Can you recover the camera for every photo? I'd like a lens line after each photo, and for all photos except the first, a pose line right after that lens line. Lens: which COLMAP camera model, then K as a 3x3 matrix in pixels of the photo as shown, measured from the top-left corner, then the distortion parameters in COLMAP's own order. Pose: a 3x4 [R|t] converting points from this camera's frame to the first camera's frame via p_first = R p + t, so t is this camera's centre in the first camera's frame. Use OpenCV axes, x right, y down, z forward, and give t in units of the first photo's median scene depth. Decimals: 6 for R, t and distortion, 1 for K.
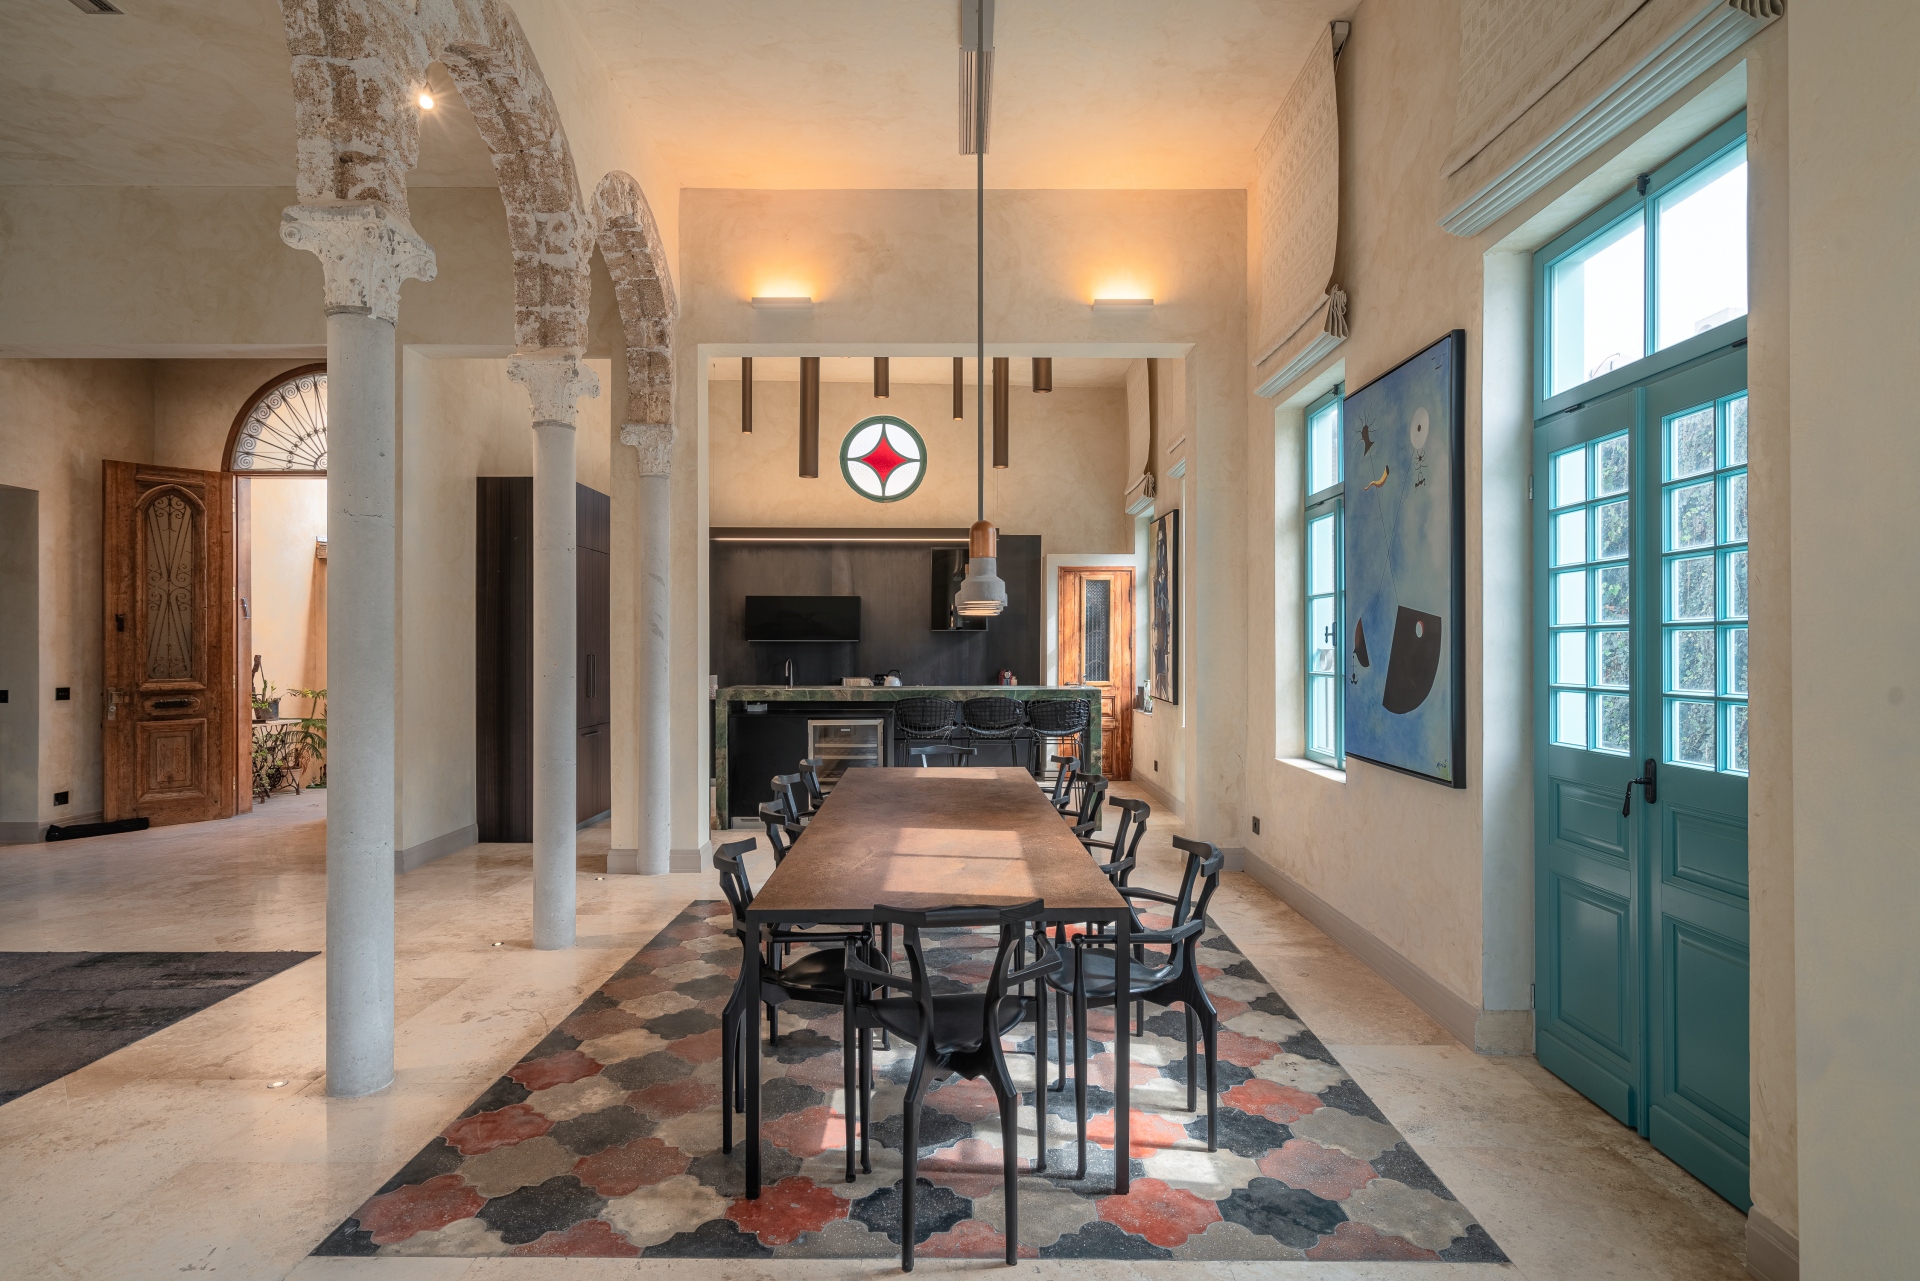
lens RADIAL K [[987.6, 0, 960.0], [0, 987.6, 640.5], [0, 0, 1]] dist [0.001117, 0.001017]
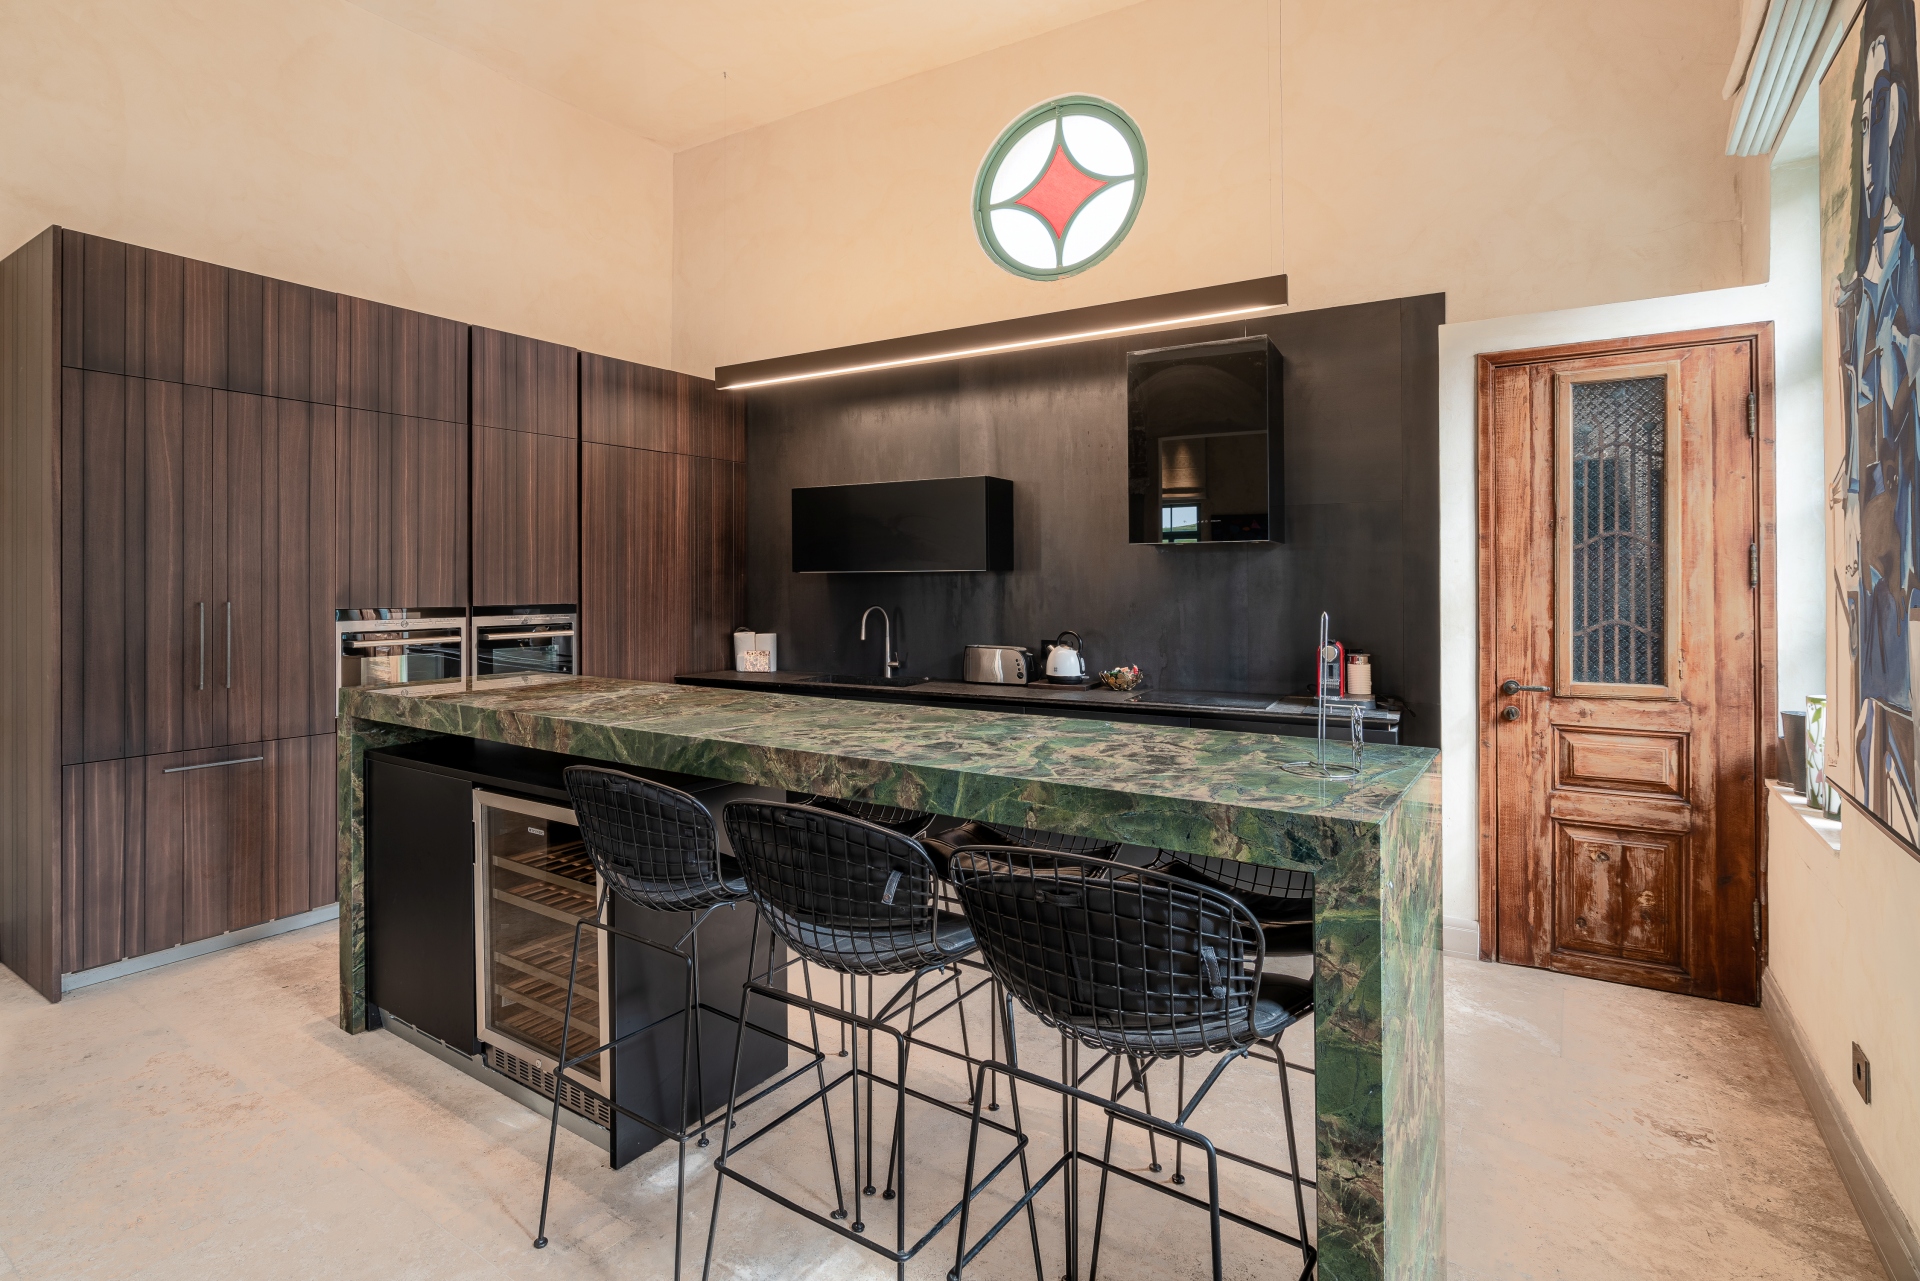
lens RADIAL K [[948.0, 0, 876.3], [0, 948.0, 574.4], [0, 0, 1]] dist [-0.002336, 0.000174]
pose [[0.814273, -0.007847, -0.580428, 0.205520], [0.007683, 0.999967, -0.002741, 0.005777], [0.580431, -0.002227, 0.814307, 1.012997]]
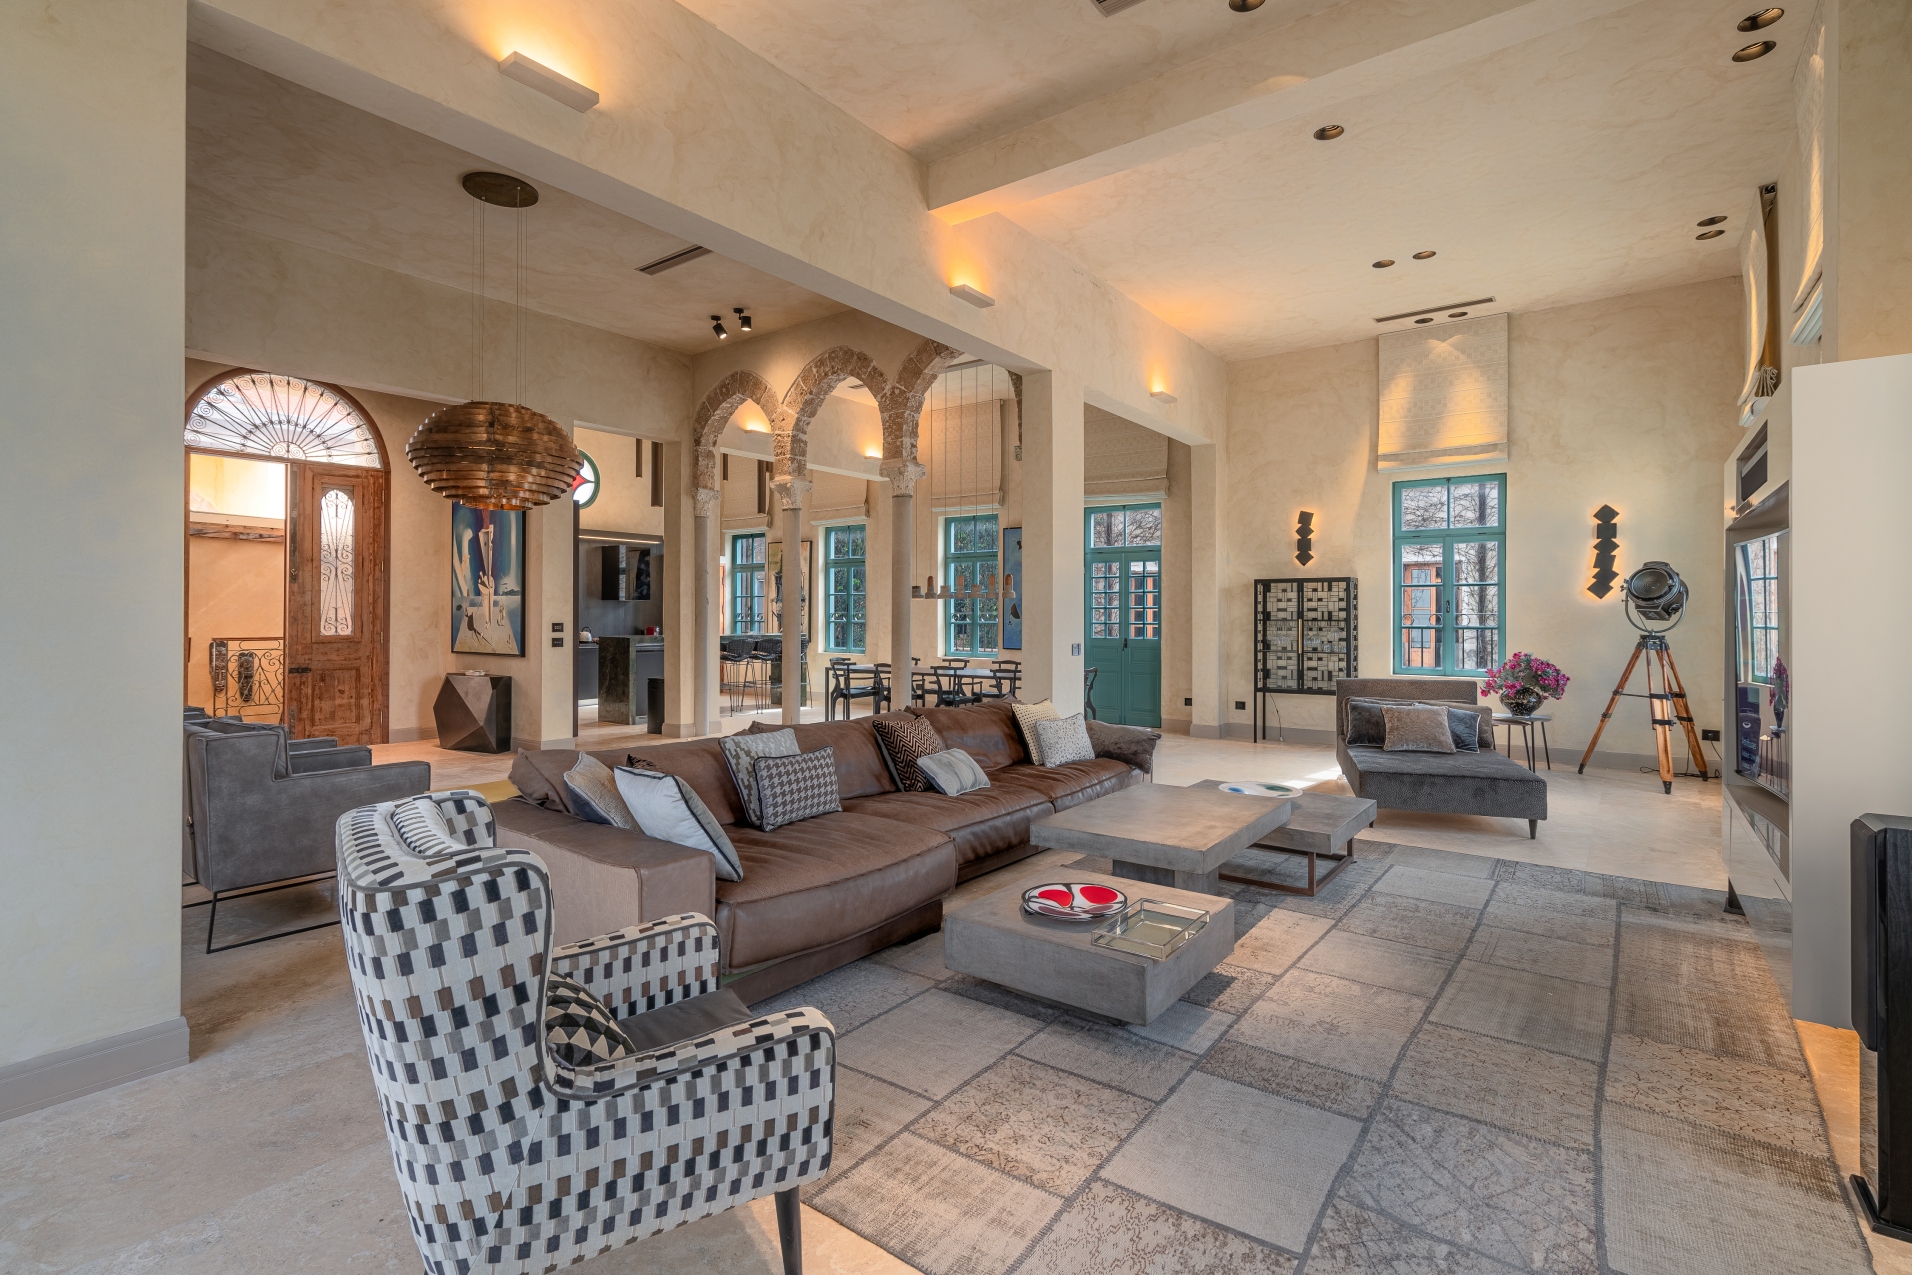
lens RADIAL K [[890.5, 0, 948.9], [0, 890.5, 607.7], [0, 0, 1]] dist [-0.001881, 0.000529]
pose [[0.599329, 0.008460, 0.800458, -1.369878], [-0.008474, 0.999955, -0.004224, 0.003823], [-0.800458, -0.004252, 0.599374, -0.351428]]
